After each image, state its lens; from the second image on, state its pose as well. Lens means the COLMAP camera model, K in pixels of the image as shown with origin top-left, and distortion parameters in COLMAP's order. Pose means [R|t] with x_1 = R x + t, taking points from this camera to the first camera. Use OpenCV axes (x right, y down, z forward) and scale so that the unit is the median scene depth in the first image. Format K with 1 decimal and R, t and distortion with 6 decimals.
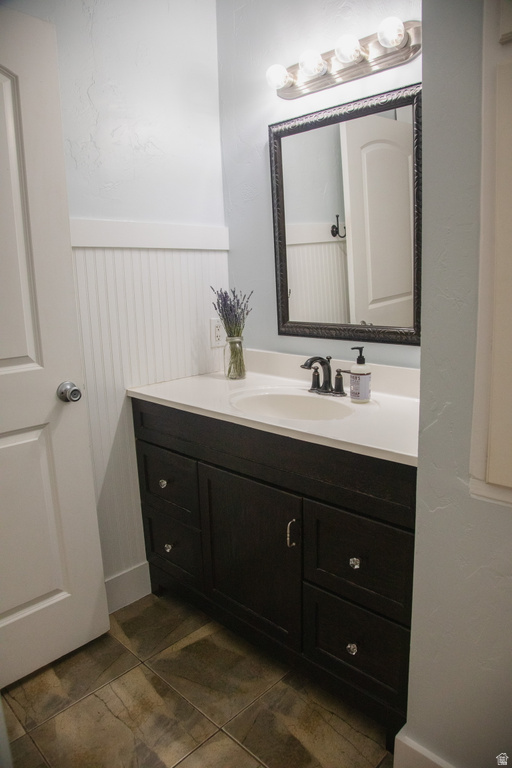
lens RADIAL K [[529.9, 0, 256.2], [0, 529.9, 385.2], [0, 0, 1]] dist [-0.090138, 0.021519]
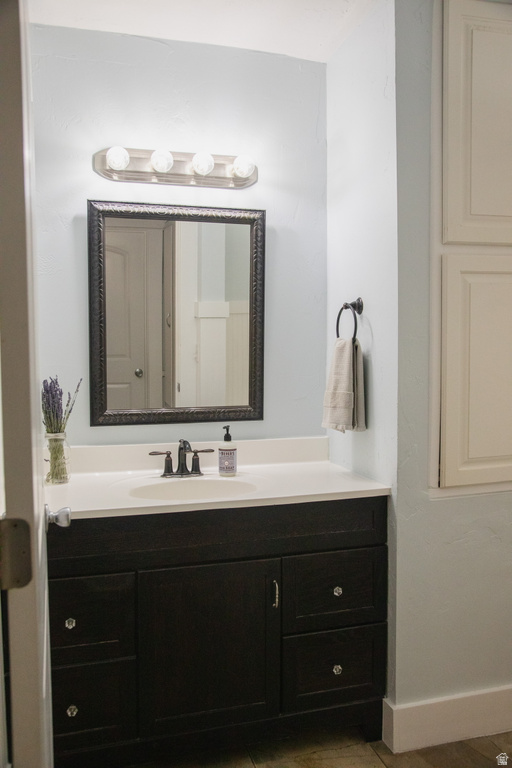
lens RADIAL K [[713.1, 0, 255.6], [0, 713.1, 382.4], [0, 0, 1]] dist [-0.013643, 0.000000]
pose [[0.457221, -0.025198, 0.888996, -1.087128], [0.162727, 0.985094, -0.055770, -0.068150], [-0.874339, 0.170163, 0.454506, 0.244062]]
